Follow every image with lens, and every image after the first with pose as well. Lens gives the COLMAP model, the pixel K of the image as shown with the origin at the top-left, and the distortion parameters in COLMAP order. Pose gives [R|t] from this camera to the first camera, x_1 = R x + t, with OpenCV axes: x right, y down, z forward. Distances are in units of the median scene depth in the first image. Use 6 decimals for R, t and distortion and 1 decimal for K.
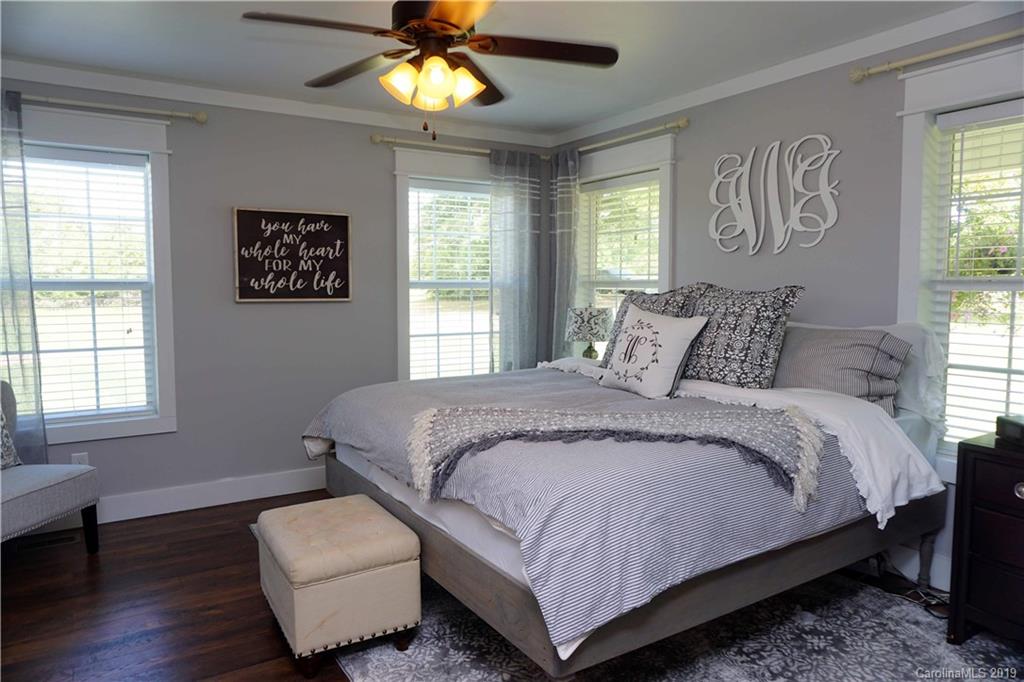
lens RADIAL K [[684.2, 0, 515.9], [0, 684.2, 340.7], [0, 0, 1]] dist [-0.041843, 0.024072]
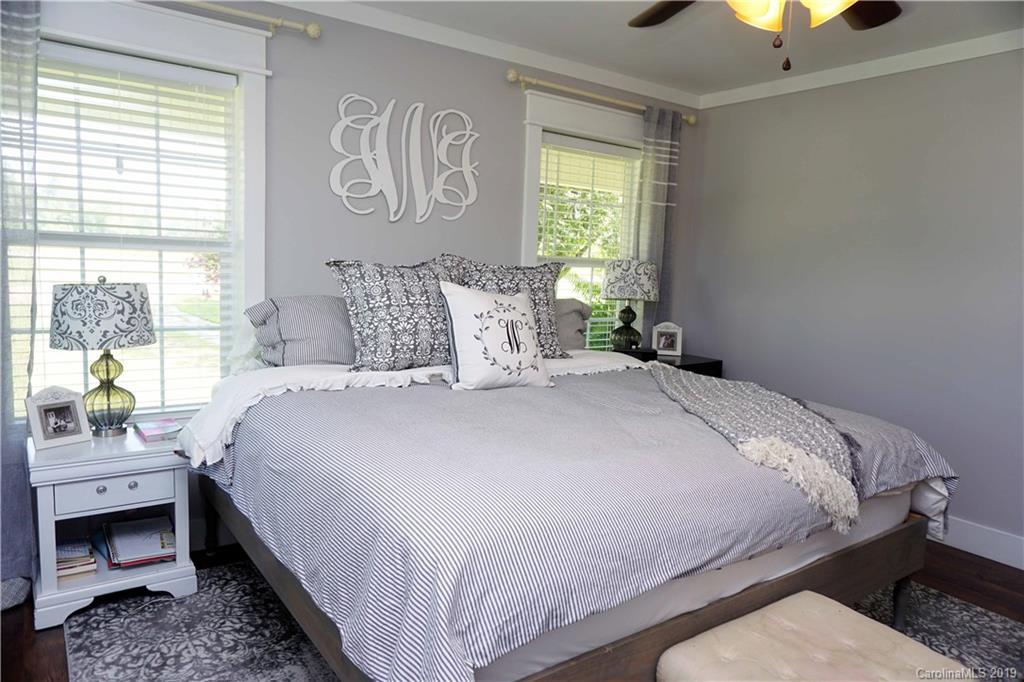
lens RADIAL K [[684.2, 0, 515.9], [0, 684.2, 340.7], [0, 0, 1]] dist [-0.041843, 0.024072]
pose [[-0.063557, -0.126707, 0.989902, -0.617135], [0.030885, 0.991183, 0.128854, -0.084602], [-0.997500, 0.038763, -0.059084, 0.952290]]
